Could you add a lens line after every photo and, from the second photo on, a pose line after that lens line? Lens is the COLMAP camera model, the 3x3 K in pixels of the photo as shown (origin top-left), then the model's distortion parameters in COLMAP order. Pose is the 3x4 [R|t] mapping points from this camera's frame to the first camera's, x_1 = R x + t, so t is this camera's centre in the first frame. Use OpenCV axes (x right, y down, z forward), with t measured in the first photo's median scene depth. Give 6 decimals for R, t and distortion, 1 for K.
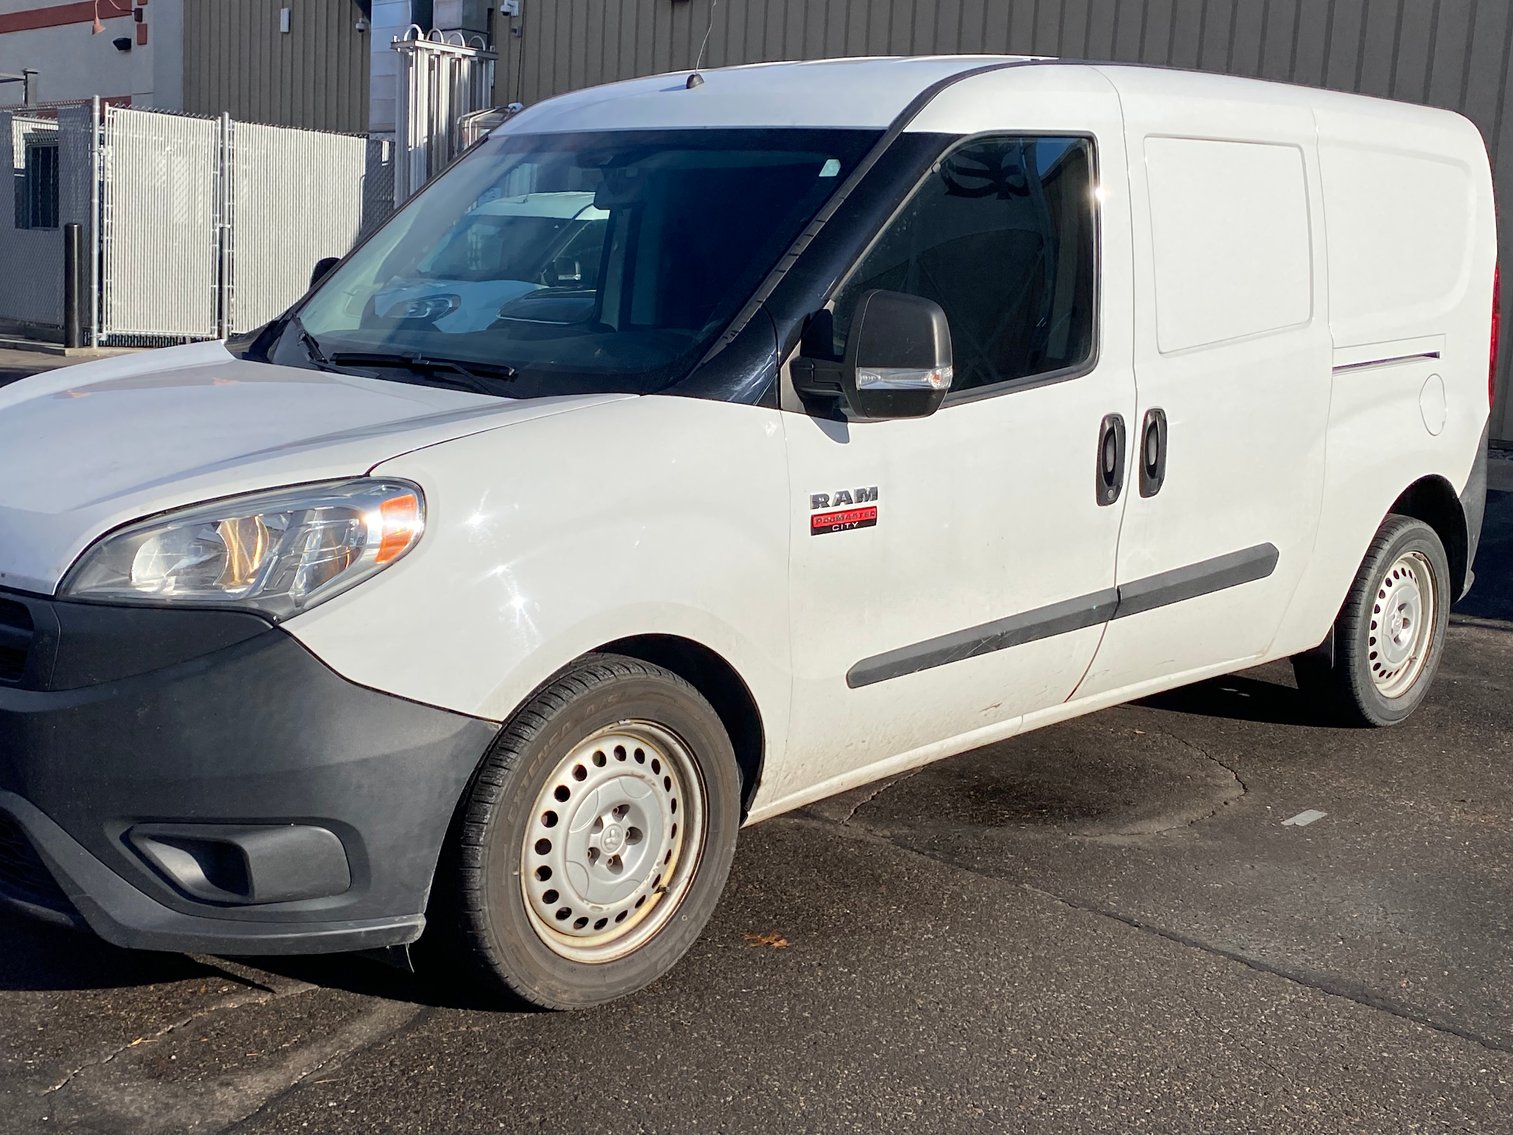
lens RADIAL K [[1812.4, 0, 756.5], [0, 1812.4, 567.5], [0, 0, 1]] dist [0.081856, -0.037705]
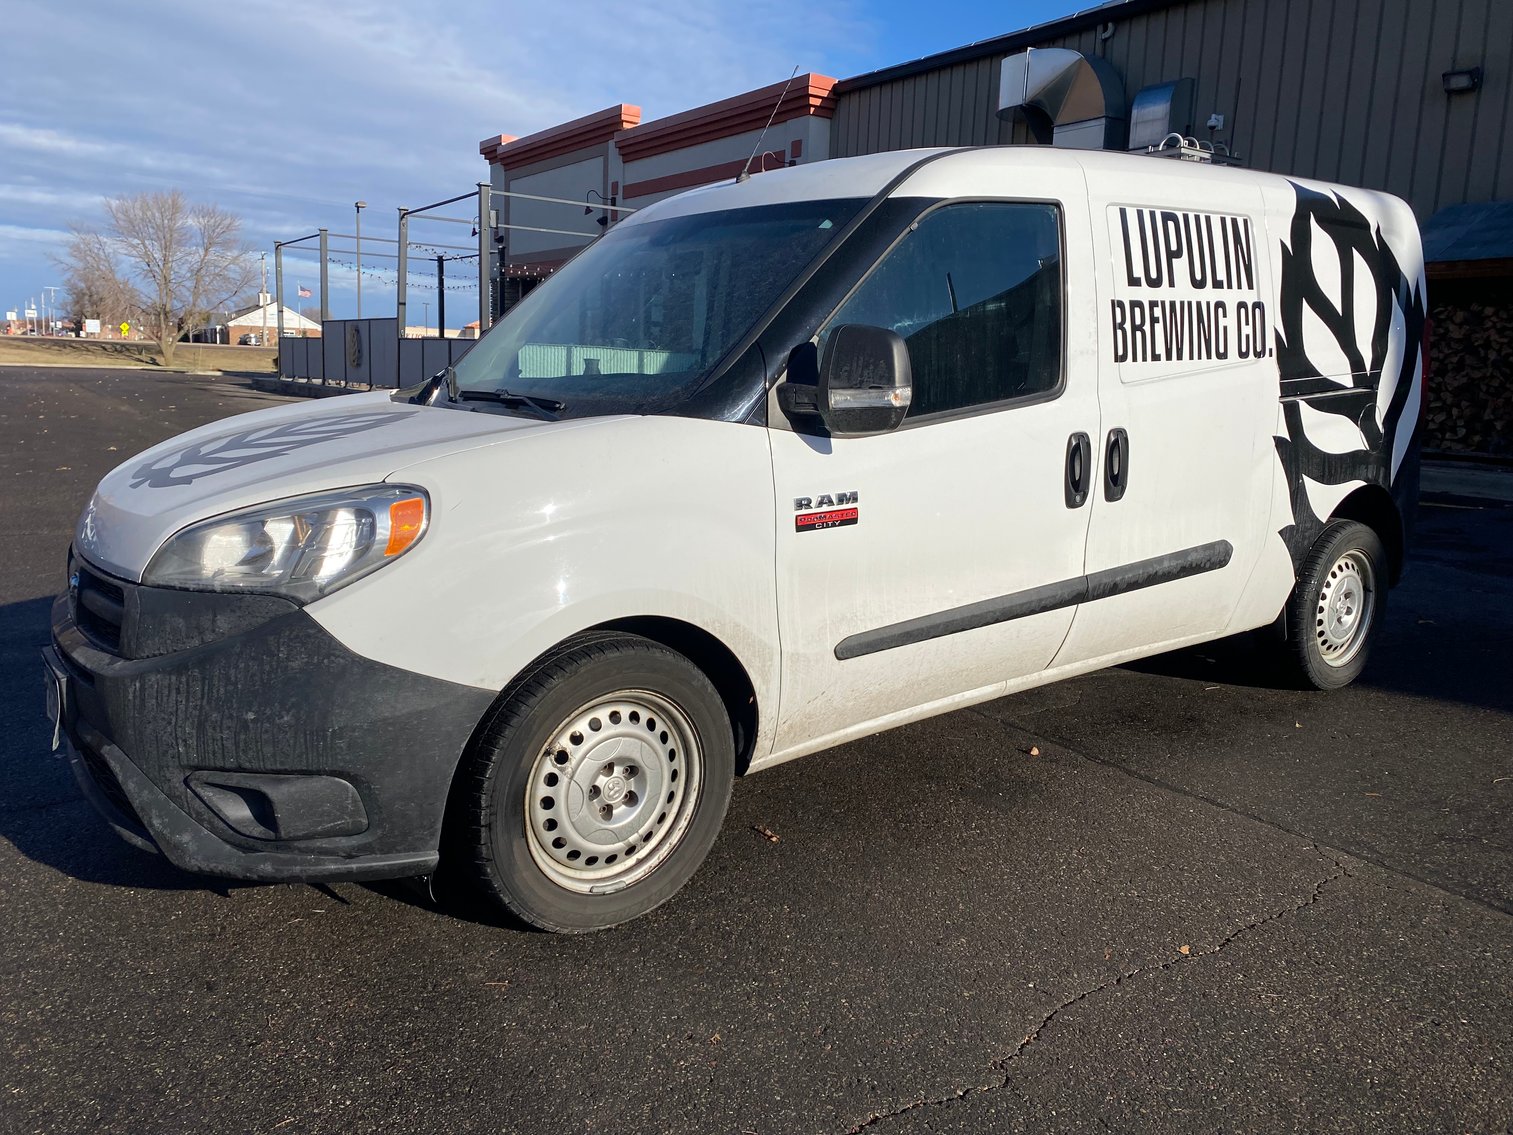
lens RADIAL K [[1175.2, 0, 756.5], [0, 1175.2, 567.5], [0, 0, 1]] dist [-0.001636, 0.004361]
pose [[0.988714, 0.000755, -0.149811, 0.120305], [0.000109, 0.999983, 0.005759, 0.000980], [0.149812, -0.005710, 0.988698, 0.233048]]
